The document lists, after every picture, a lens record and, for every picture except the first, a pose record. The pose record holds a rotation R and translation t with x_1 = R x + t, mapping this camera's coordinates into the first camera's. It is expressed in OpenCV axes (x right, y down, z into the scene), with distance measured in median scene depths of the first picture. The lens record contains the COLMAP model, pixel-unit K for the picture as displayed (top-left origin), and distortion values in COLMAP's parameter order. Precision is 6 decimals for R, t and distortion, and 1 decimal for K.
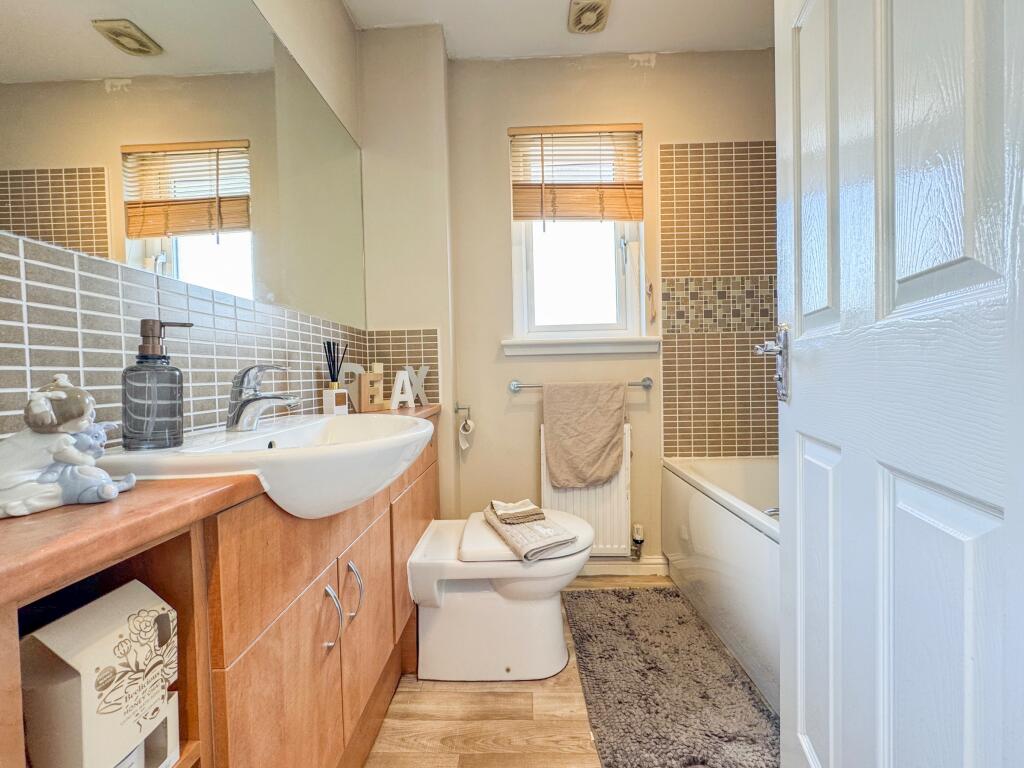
lens RADIAL K [[429.9, 0, 513.6], [0, 429.9, 384.5], [0, 0, 1]] dist [-0.000328, 0.000000]
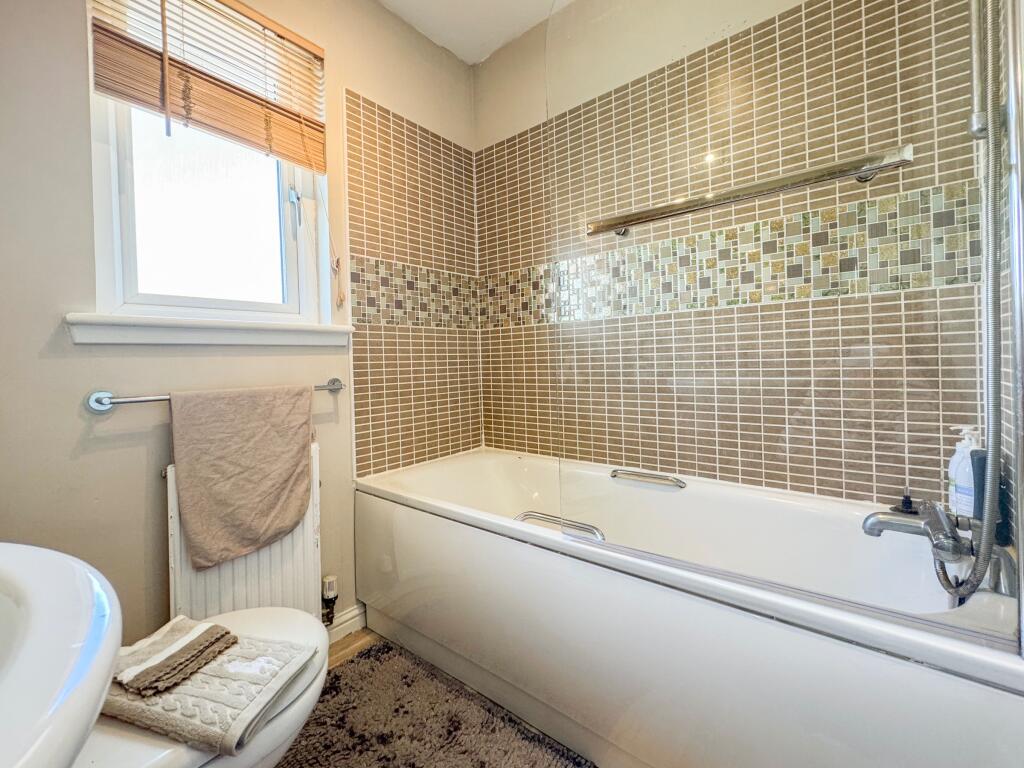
lens RADIAL K [[429.9, 0, 479.9], [0, 429.9, 364.0], [0, 0, 1]] dist [-0.000328, 0.000000]
pose [[0.603944, -0.001583, 0.797025, -0.145896], [0.033578, 0.999161, -0.023459, -0.015495], [-0.796319, 0.040930, 0.603491, 0.332187]]
